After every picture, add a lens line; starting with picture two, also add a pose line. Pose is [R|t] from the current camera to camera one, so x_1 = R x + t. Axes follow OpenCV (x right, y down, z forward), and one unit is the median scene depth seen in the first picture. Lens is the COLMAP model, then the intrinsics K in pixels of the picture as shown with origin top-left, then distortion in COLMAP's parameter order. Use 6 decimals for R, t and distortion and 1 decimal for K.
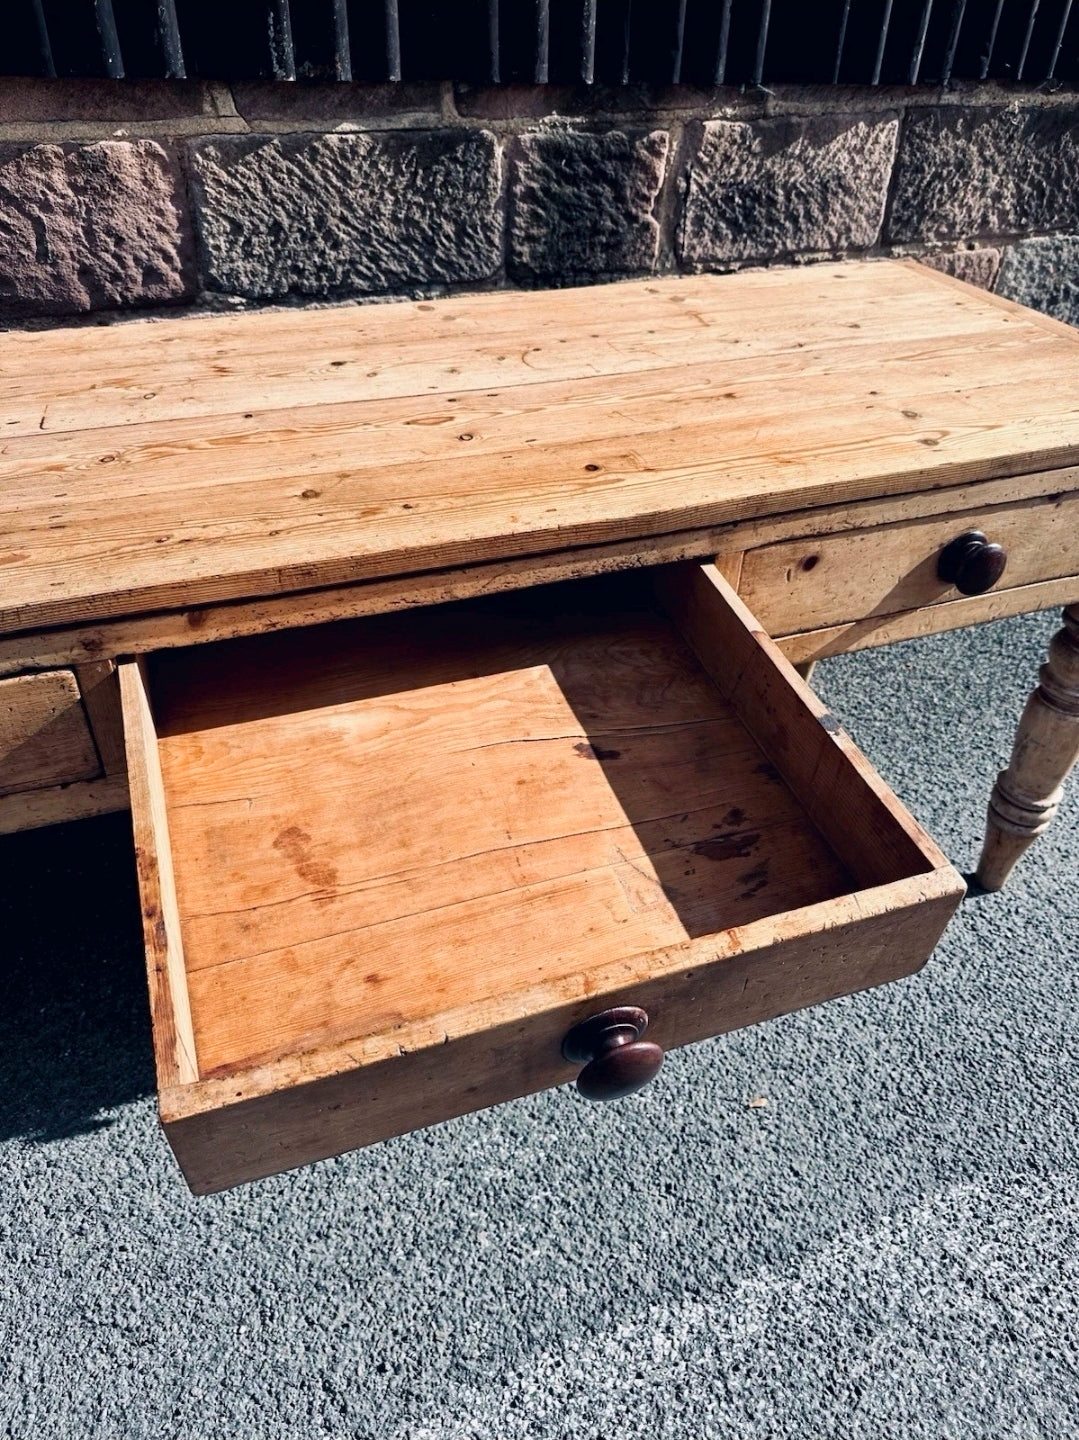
lens RADIAL K [[1031.8, 0, 539.6], [0, 1031.8, 715.0], [0, 0, 1]] dist [0.003894, -0.009742]
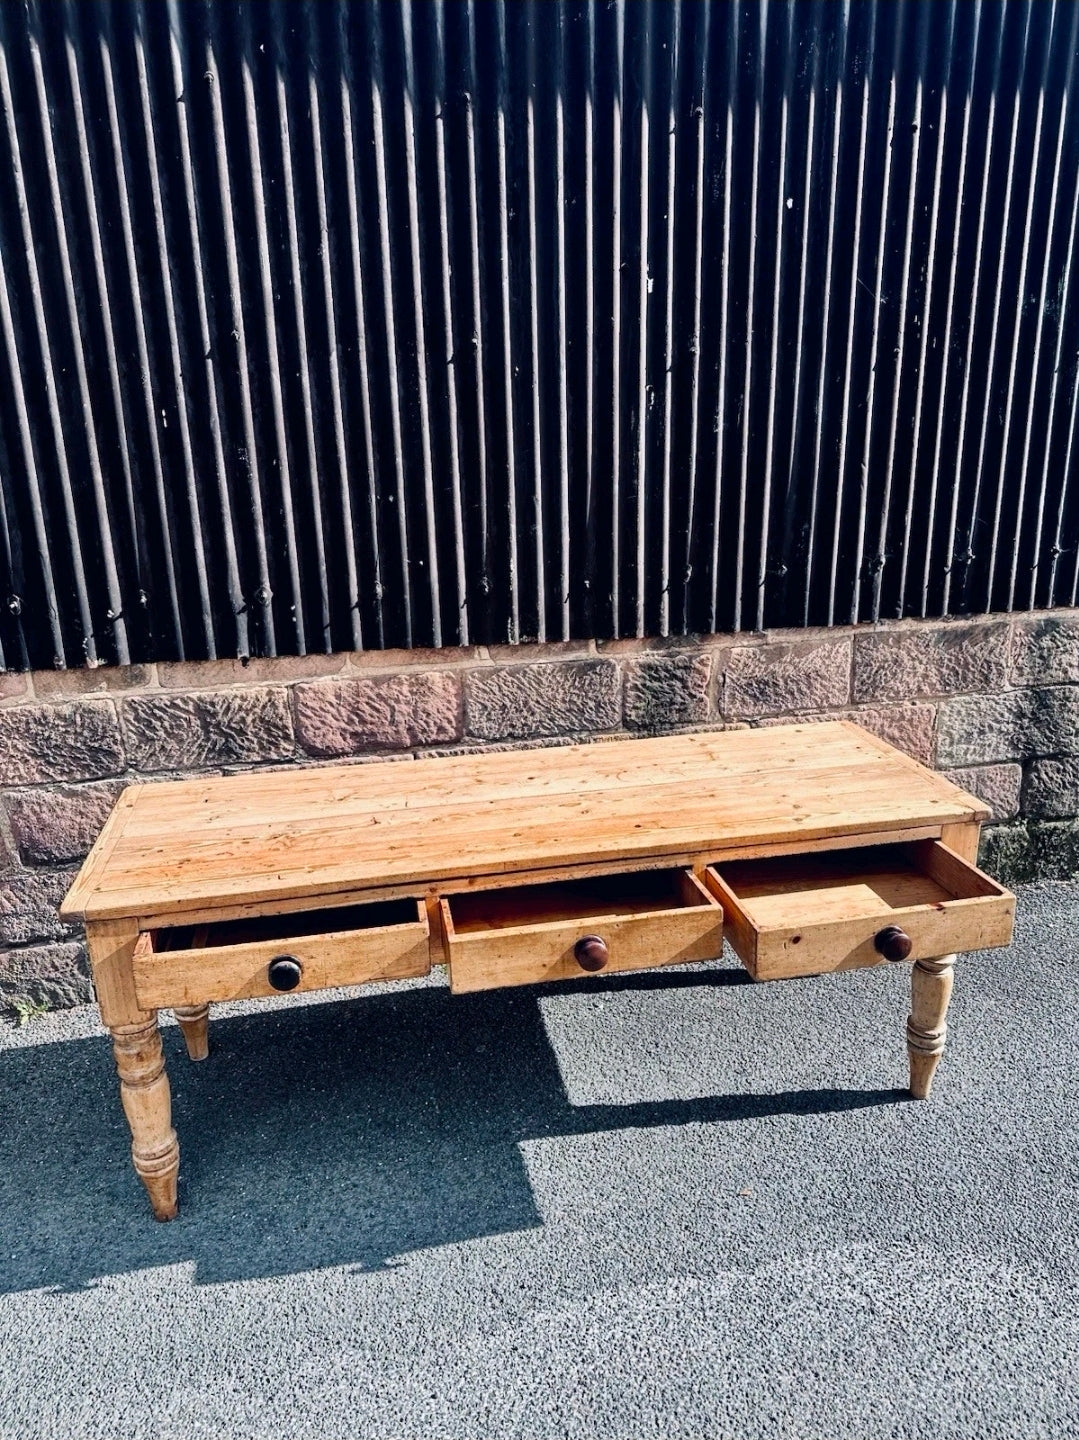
lens RADIAL K [[989.5, 0, 538.7], [0, 989.5, 722.1], [0, 0, 1]] dist [0.176135, -0.345385]
pose [[0.985802, 0.001193, -0.167905, 0.124287], [-0.057817, 0.941234, -0.332769, 0.175718], [0.157641, 0.337752, 0.927940, -0.709127]]
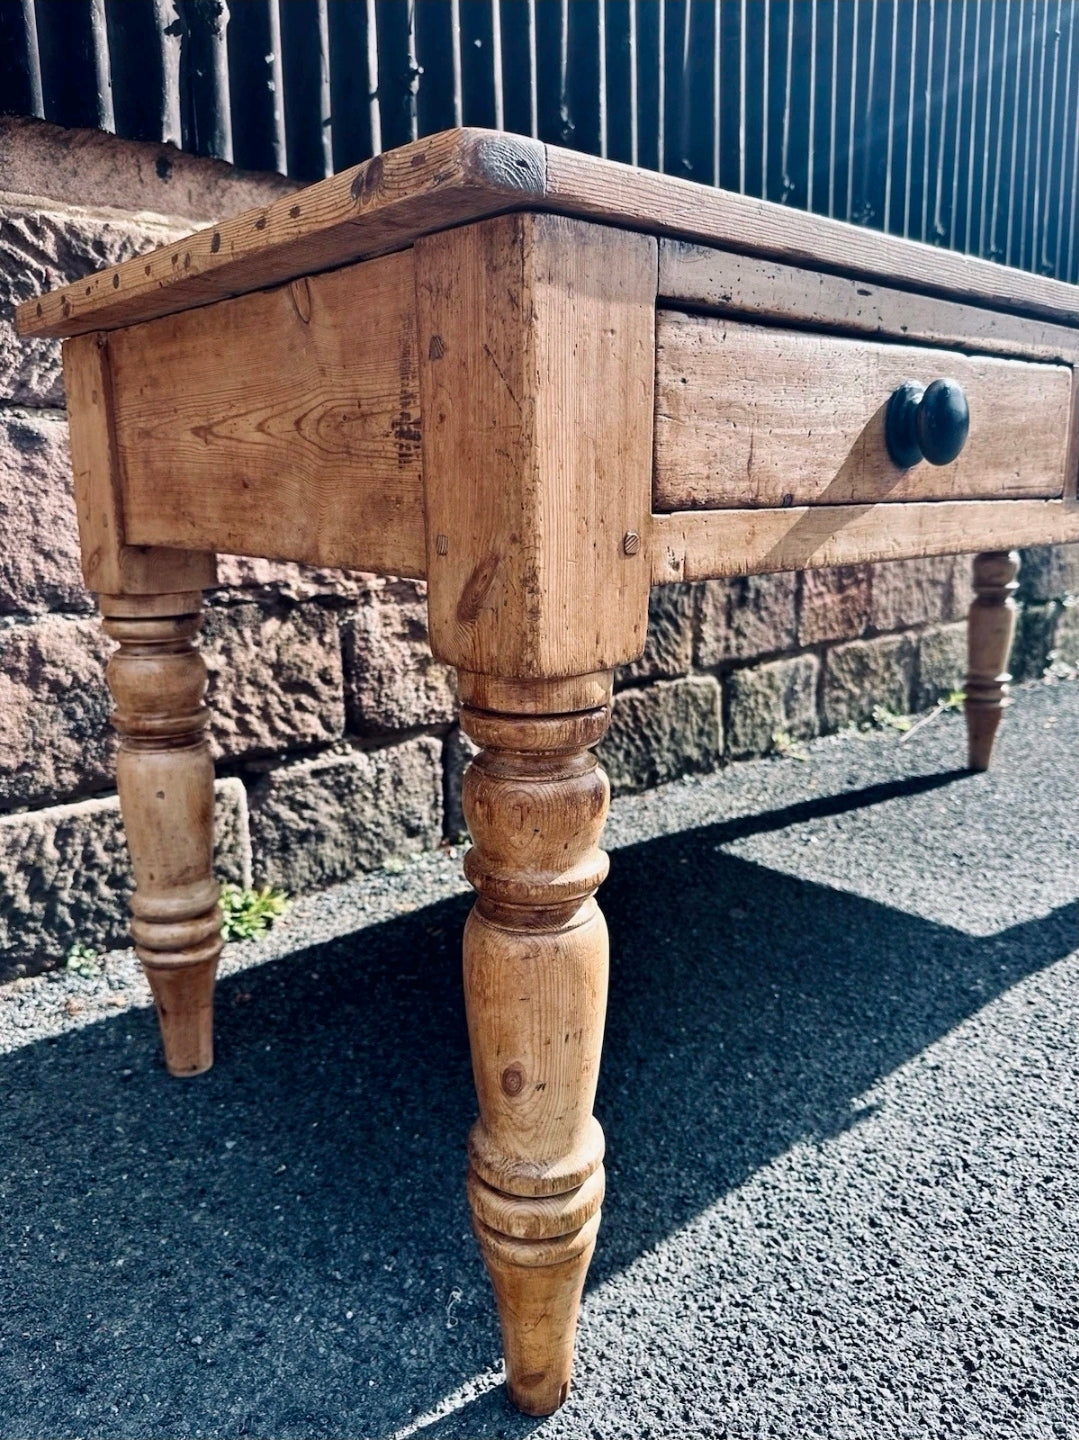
lens RADIAL K [[1066.7, 0, 540.5], [0, 1066.7, 703.4], [0, 0, 1]] dist [0.068132, -0.099258]
pose [[0.928970, -0.110517, 0.353270, -0.722075], [0.252587, 0.886919, -0.386748, 0.292733], [-0.270580, 0.448509, 0.851837, 0.164408]]
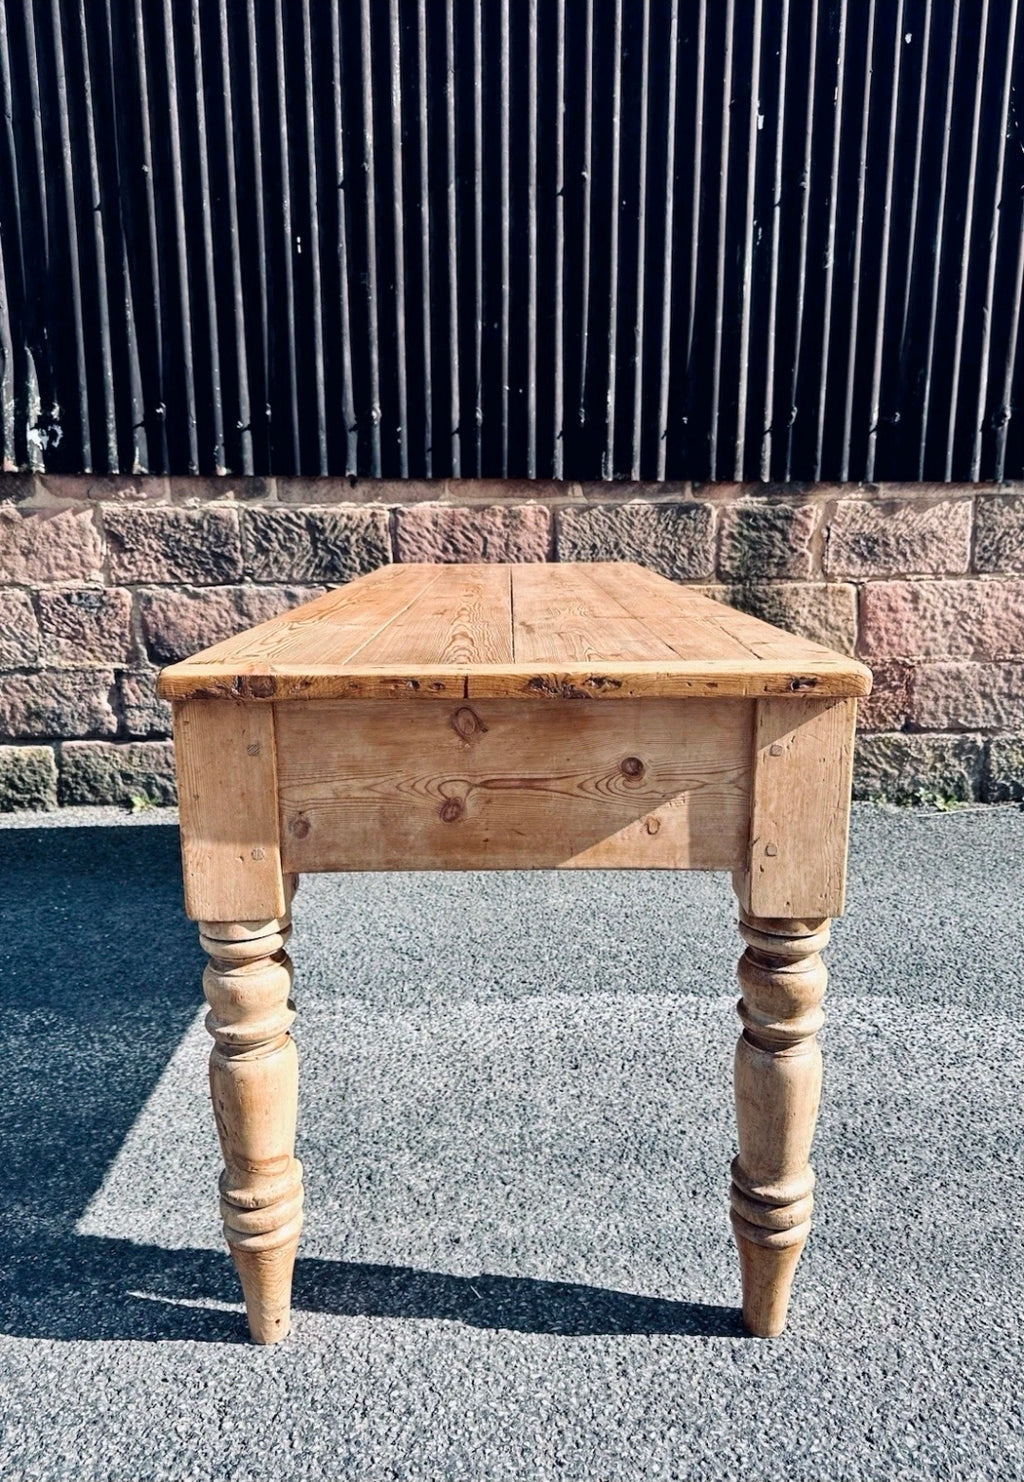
lens RADIAL K [[1044.4, 0, 523.3], [0, 1044.4, 744.3], [0, 0, 1]] dist [0.206287, -0.469980]
pose [[0.930690, 0.051127, -0.362217, 0.358340], [-0.197405, 0.903826, -0.379644, 0.644070], [0.307971, 0.424835, 0.851275, -0.587371]]
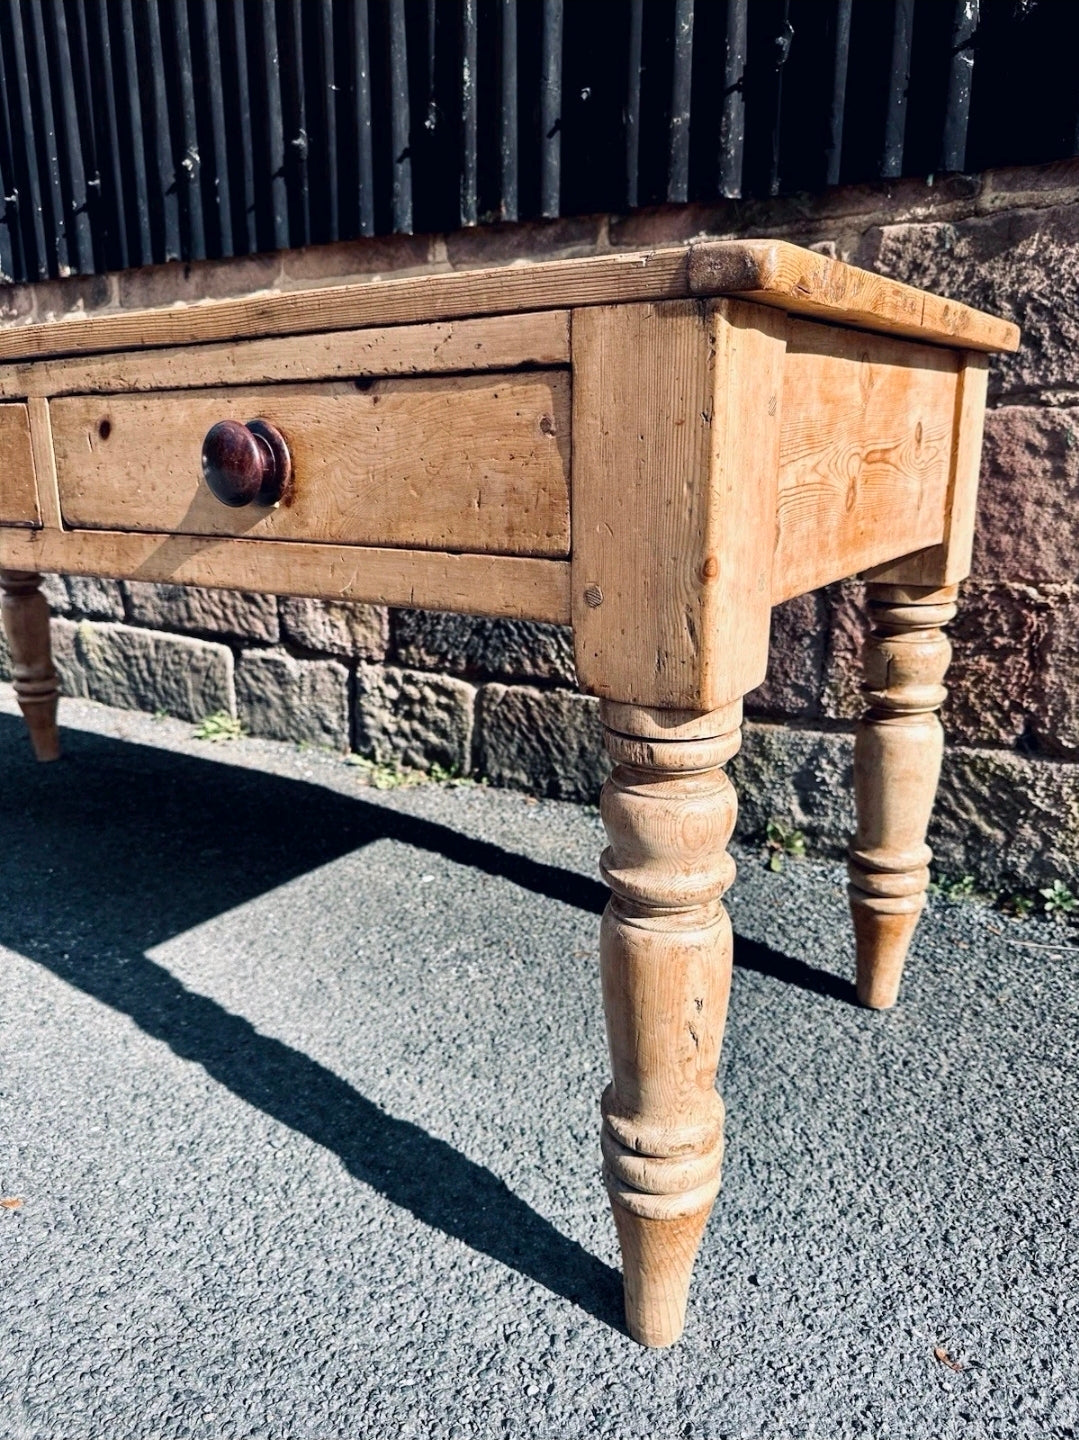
lens RADIAL K [[1031.8, 0, 539.6], [0, 1031.8, 715.0], [0, 0, 1]] dist [0.003894, -0.009742]
pose [[0.577600, 0.186512, -0.794727, 0.755059], [-0.473791, 0.869387, -0.140313, 0.003571], [0.664756, 0.457579, 0.590526, 0.538335]]
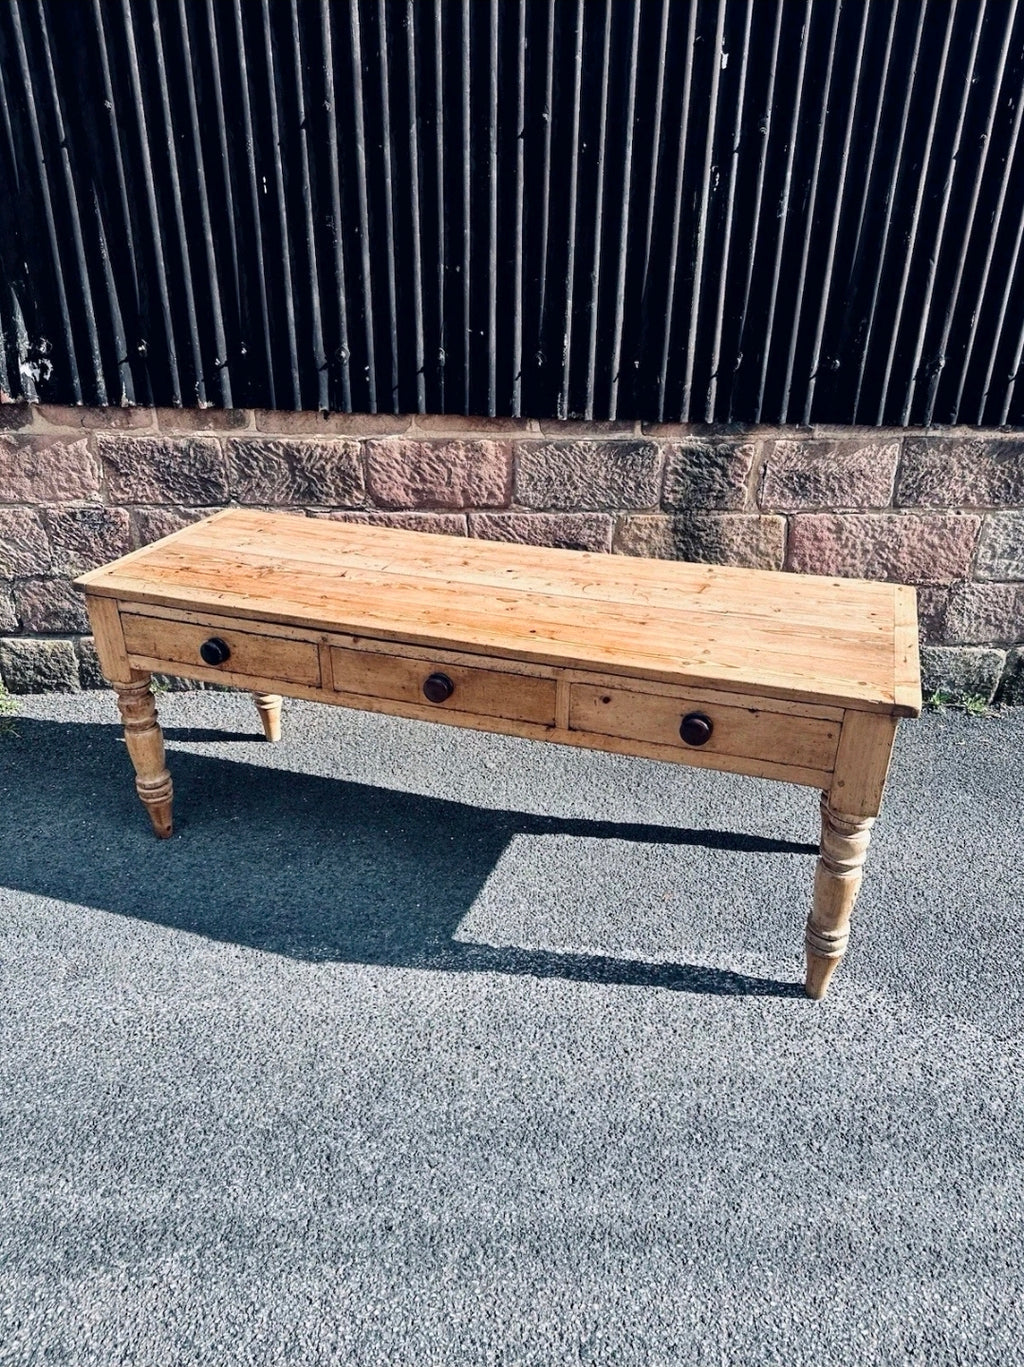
lens RADIAL K [[939.4, 0, 511.2], [0, 939.4, 685.5], [0, 0, 1]] dist [0.176135, -0.345385]
pose [[0.926174, 0.152874, -0.344718, 0.406750], [-0.215541, 0.964705, -0.151283, 0.256462], [0.309424, 0.214415, 0.926435, -0.748001]]
